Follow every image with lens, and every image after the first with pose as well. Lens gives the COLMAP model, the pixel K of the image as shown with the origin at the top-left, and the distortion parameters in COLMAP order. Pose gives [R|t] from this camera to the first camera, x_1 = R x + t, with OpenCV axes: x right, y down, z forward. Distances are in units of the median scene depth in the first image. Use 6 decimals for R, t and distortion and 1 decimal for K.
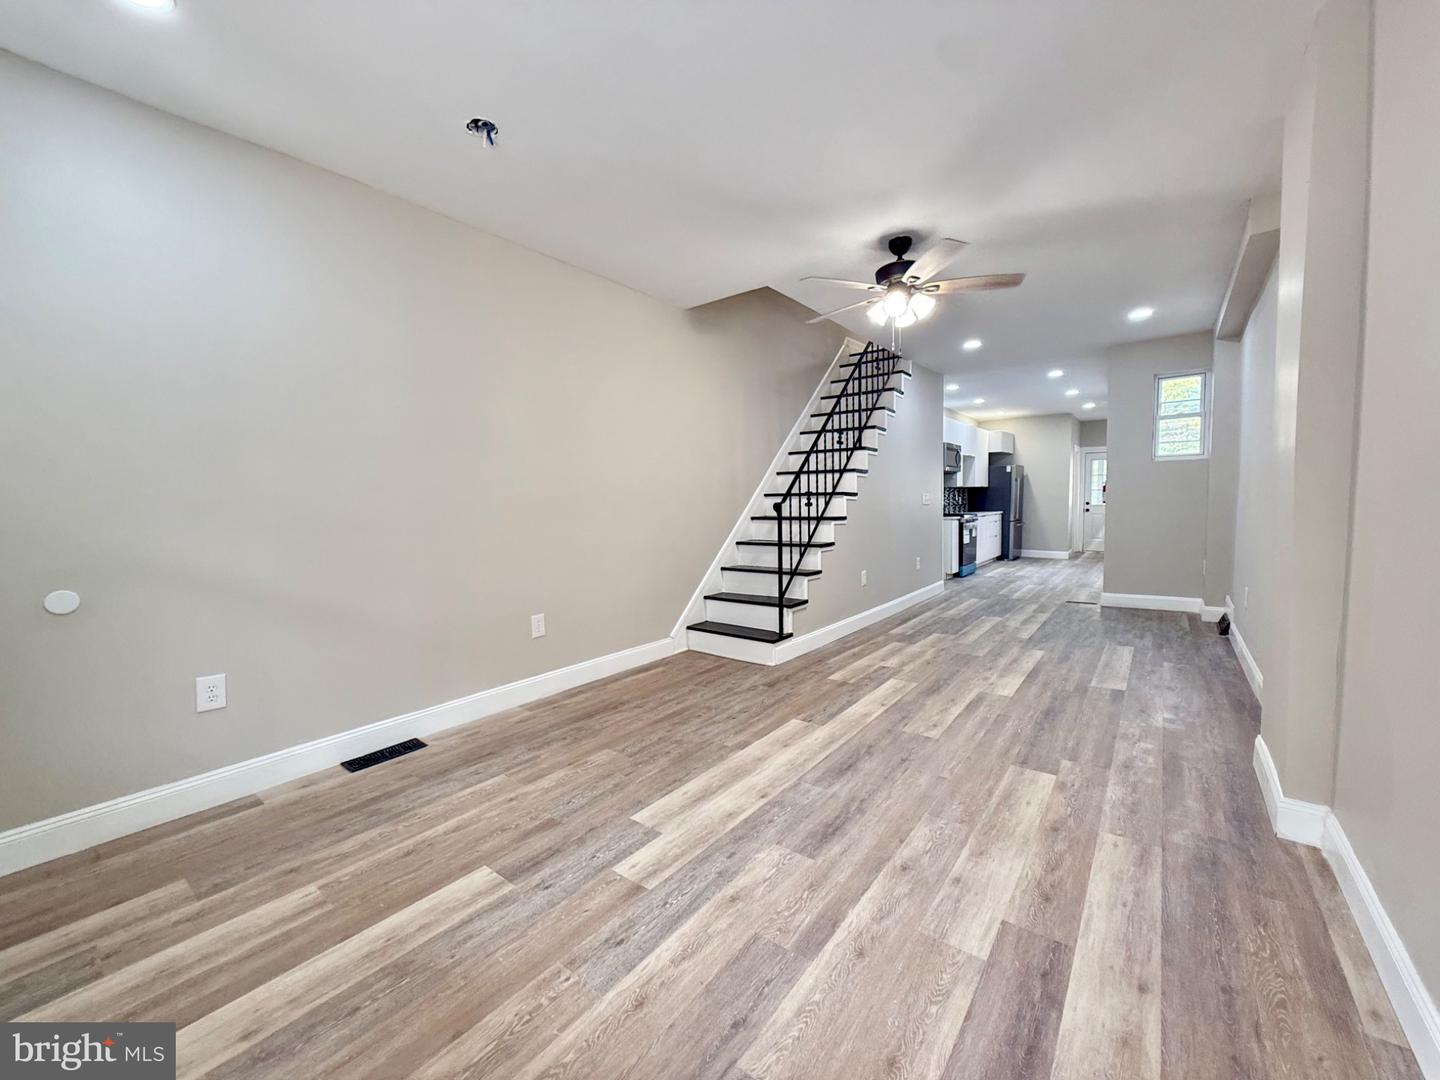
lens RADIAL K [[568.9, 0, 723.2], [0, 568.9, 540.1], [0, 0, 1]] dist [-0.000508, 0.000017]
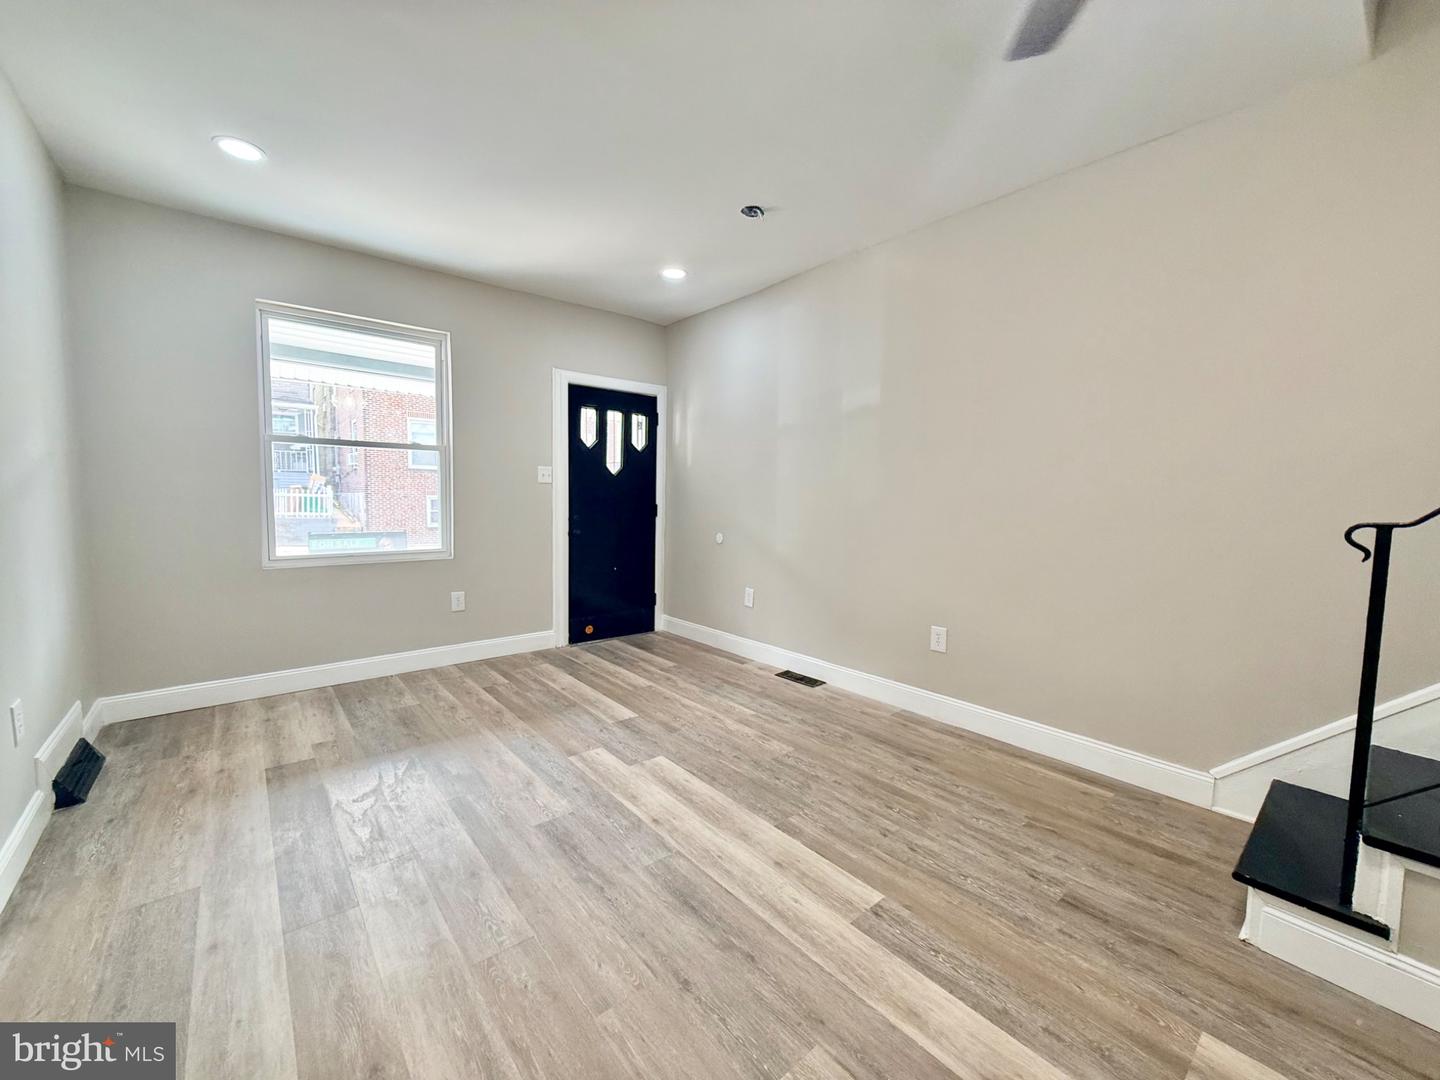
lens RADIAL K [[568.9, 0, 723.2], [0, 568.9, 540.1], [0, 0, 1]] dist [-0.000508, 0.000017]
pose [[-0.203173, 0.089848, -0.975012, 0.840314], [-0.078735, 0.991057, 0.107733, -0.103139], [0.975972, 0.098656, -0.194281, 1.146153]]
